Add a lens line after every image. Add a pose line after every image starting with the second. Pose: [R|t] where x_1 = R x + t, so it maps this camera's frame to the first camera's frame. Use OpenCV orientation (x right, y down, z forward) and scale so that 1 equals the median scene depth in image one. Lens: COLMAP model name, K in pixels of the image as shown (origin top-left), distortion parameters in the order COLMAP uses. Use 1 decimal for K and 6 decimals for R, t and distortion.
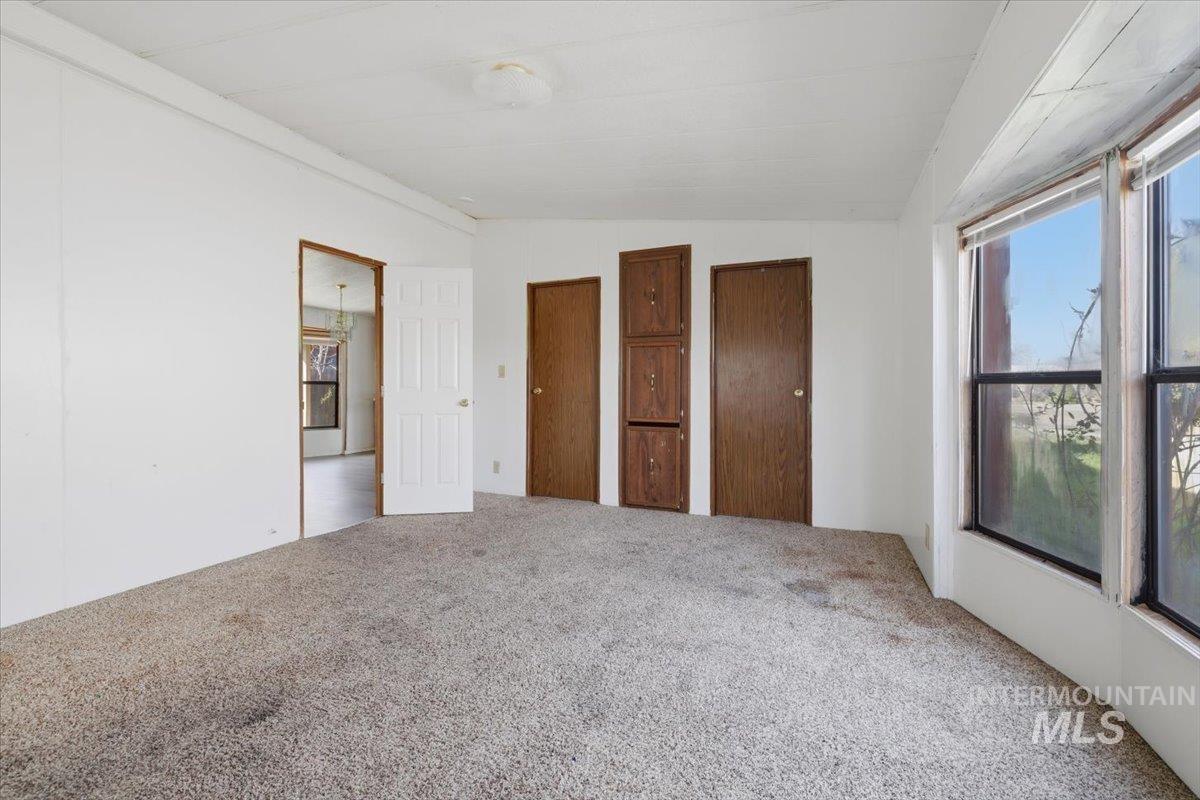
lens RADIAL K [[509.2, 0, 595.2], [0, 509.2, 390.3], [0, 0, 1]] dist [-0.000011, -0.000127]
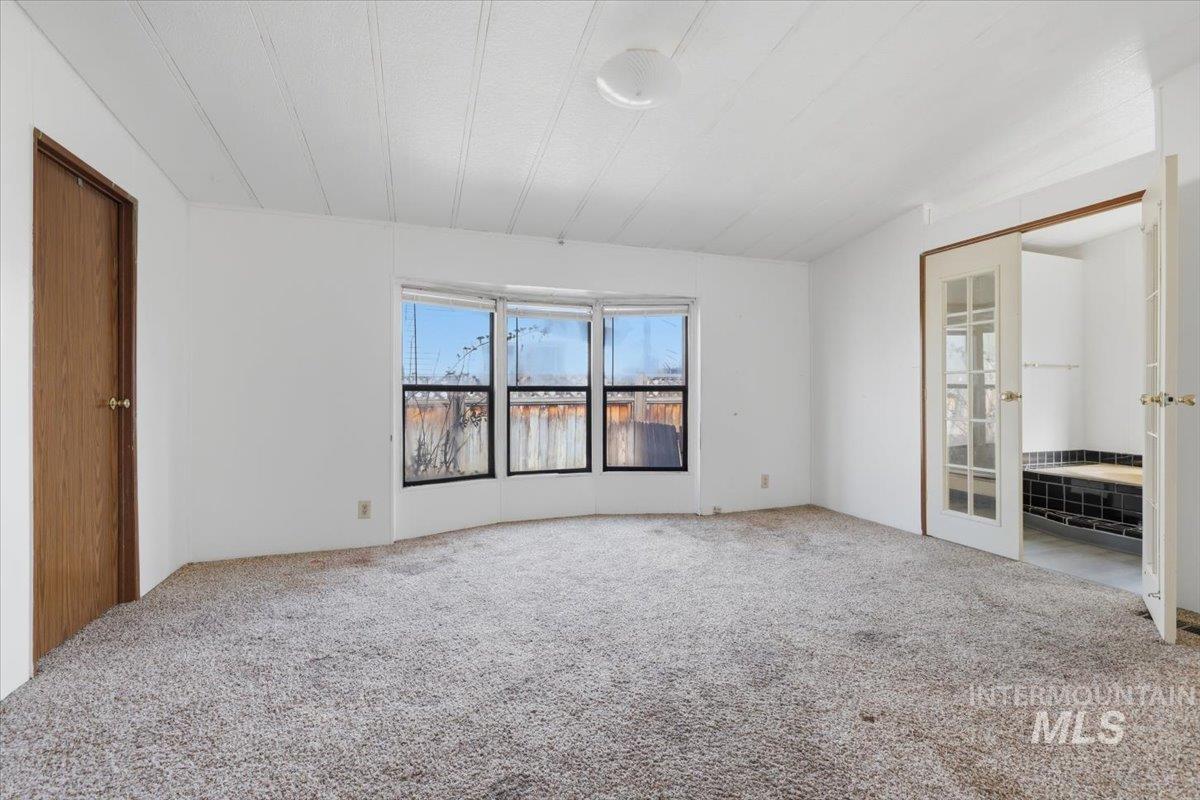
lens RADIAL K [[509.2, 0, 595.2], [0, 509.2, 390.3], [0, 0, 1]] dist [-0.000011, -0.000127]
pose [[-0.680430, 0.000267, 0.732813, -0.677801], [0.004486, 0.999983, 0.003801, -0.013900], [-0.732800, 0.005874, -0.680419, 1.427043]]
